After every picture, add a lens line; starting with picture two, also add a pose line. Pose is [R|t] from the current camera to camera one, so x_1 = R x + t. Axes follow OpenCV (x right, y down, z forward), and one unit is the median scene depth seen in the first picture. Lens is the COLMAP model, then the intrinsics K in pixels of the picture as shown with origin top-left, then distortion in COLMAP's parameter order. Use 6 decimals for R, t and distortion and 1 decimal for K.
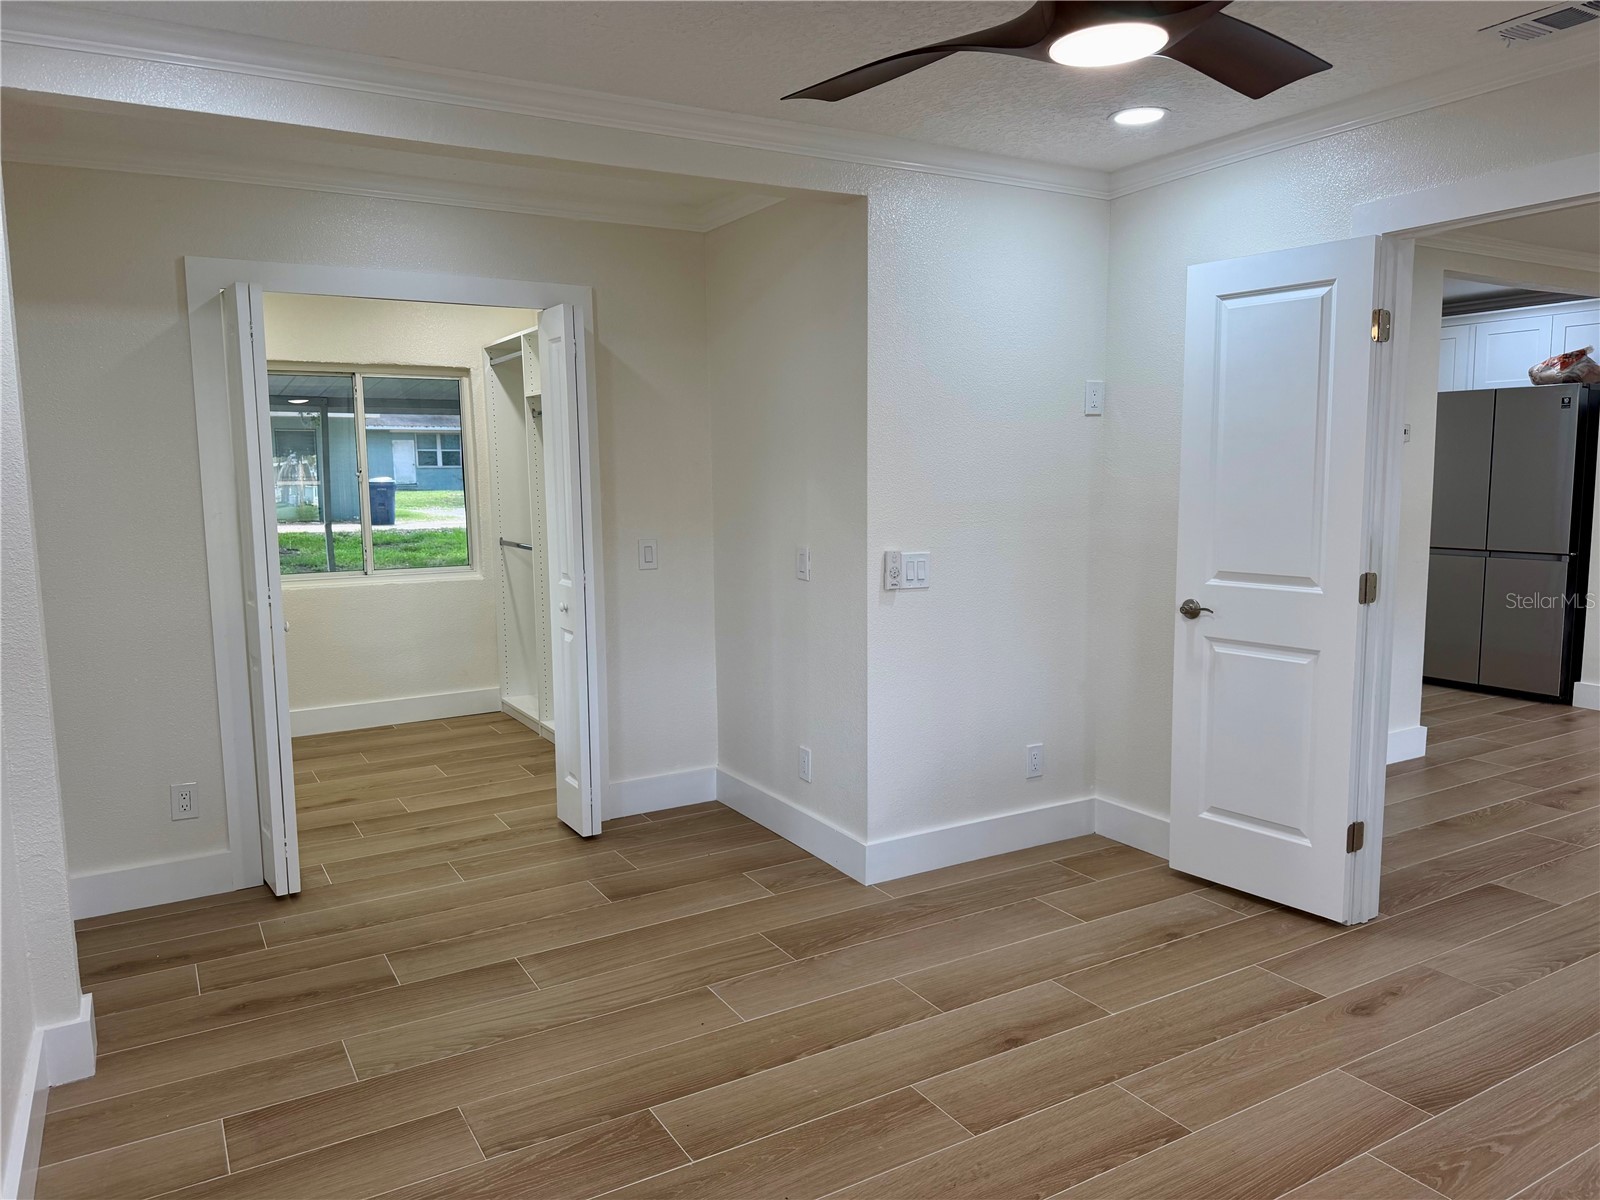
lens RADIAL K [[1124.3, 0, 794.9], [0, 1124.3, 596.4], [0, 0, 1]] dist [0.076470, -0.097484]
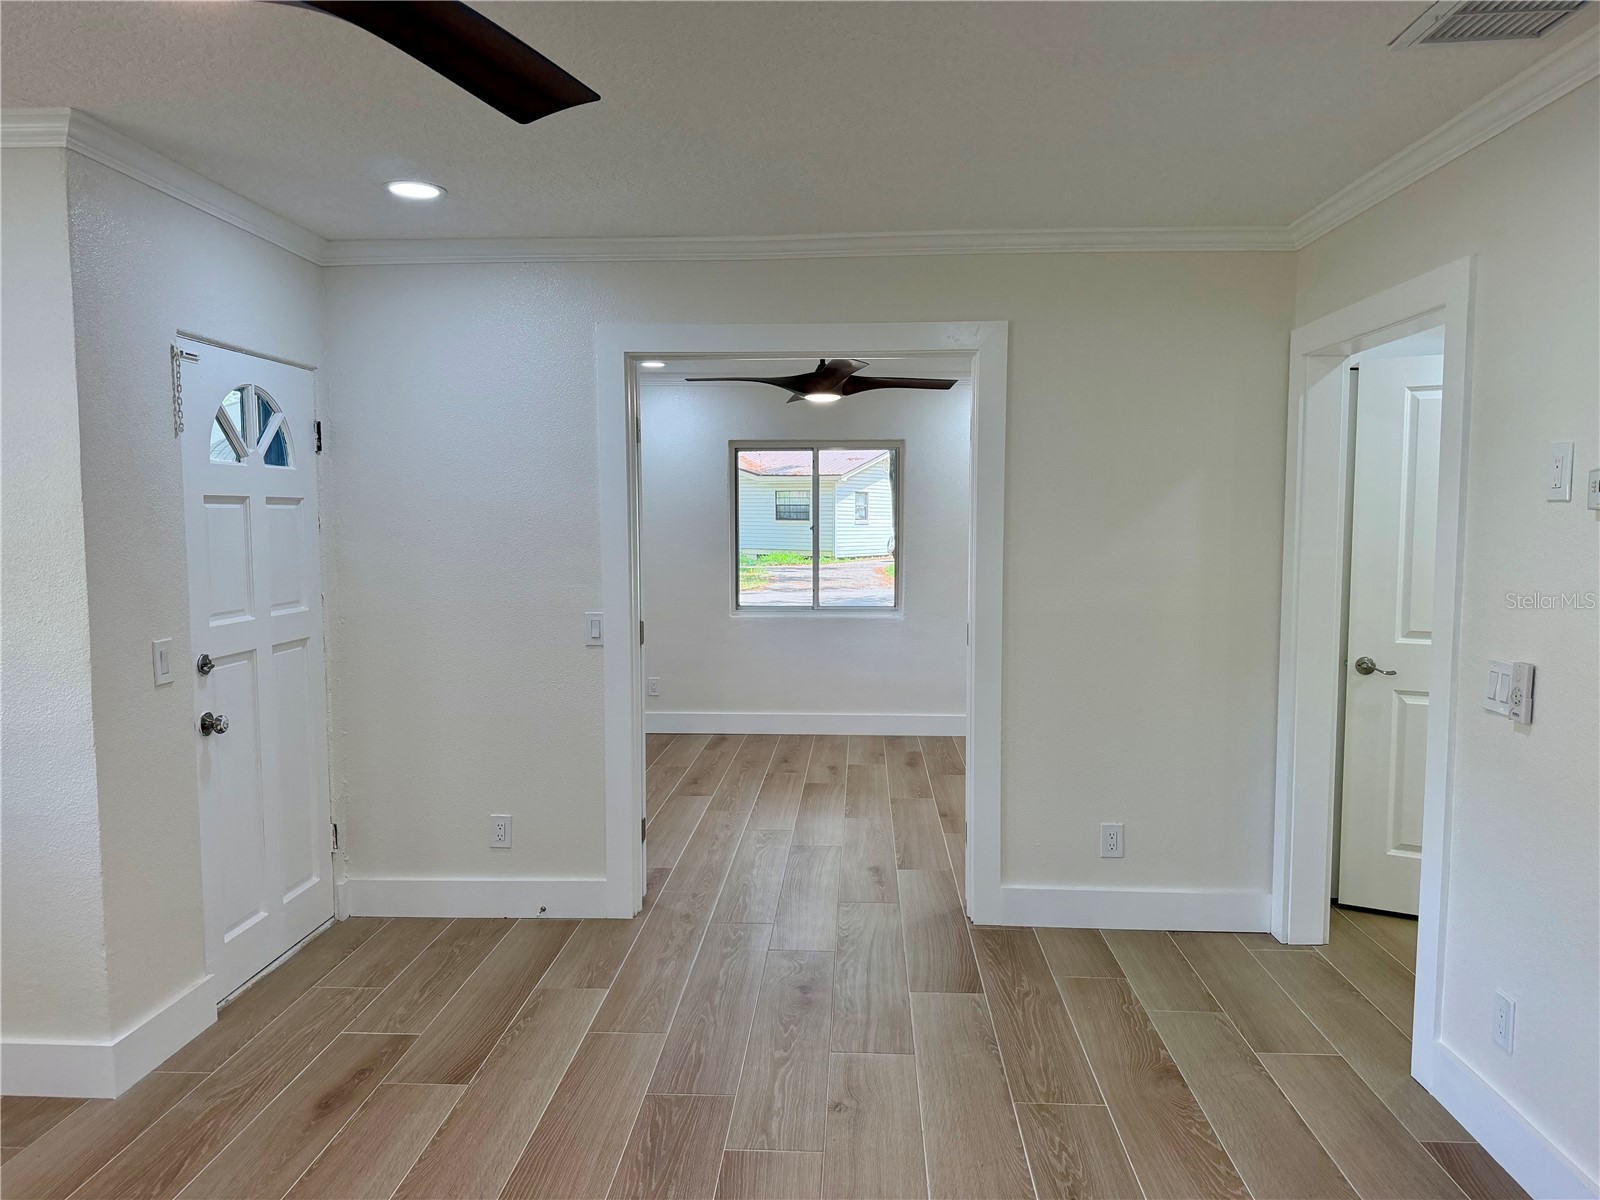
lens RADIAL K [[1124.3, 0, 802.1], [0, 1124.3, 605.7], [0, 0, 1]] dist [0.076470, -0.097484]
pose [[-0.553858, 0.076204, -0.829117, 1.296452], [-0.089954, 0.984497, 0.150576, -0.162947], [0.827738, 0.157980, -0.538417, 1.204019]]
